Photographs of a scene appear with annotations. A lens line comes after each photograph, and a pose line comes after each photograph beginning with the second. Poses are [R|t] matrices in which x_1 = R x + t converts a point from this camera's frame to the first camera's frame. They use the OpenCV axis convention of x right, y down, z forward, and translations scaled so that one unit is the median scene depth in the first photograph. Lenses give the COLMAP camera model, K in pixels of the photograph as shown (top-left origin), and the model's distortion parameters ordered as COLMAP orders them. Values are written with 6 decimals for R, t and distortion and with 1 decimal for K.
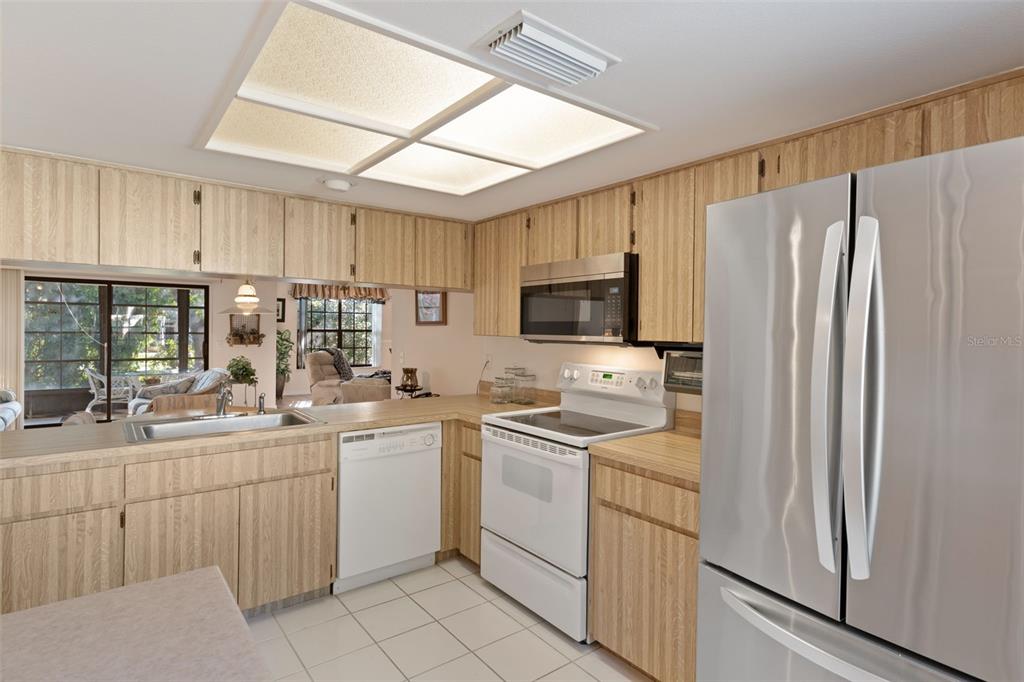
lens RADIAL K [[530.8, 0, 501.9], [0, 530.8, 335.5], [0, 0, 1]] dist [0.013983, 0.000853]
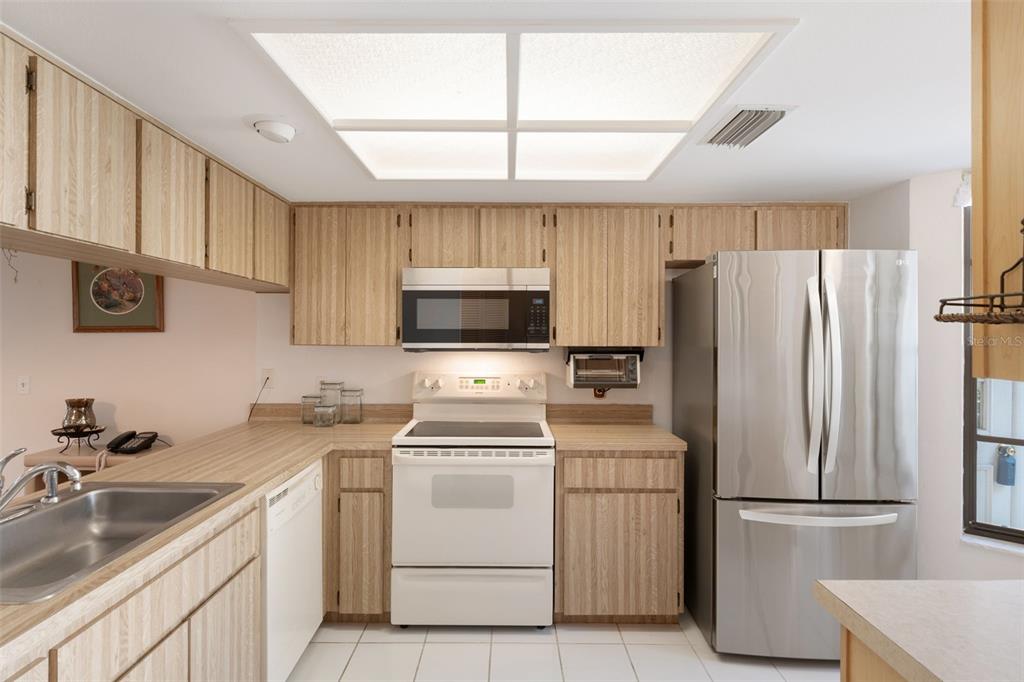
lens RADIAL K [[550.9, 0, 509.1], [0, 550.9, 334.2], [0, 0, 1]] dist [0.001734, 0.001109]
pose [[0.609319, -0.008028, 0.792884, -0.765373], [0.014656, 0.999892, -0.001138, -0.016944], [-0.792790, 0.012314, 0.609371, 0.364822]]
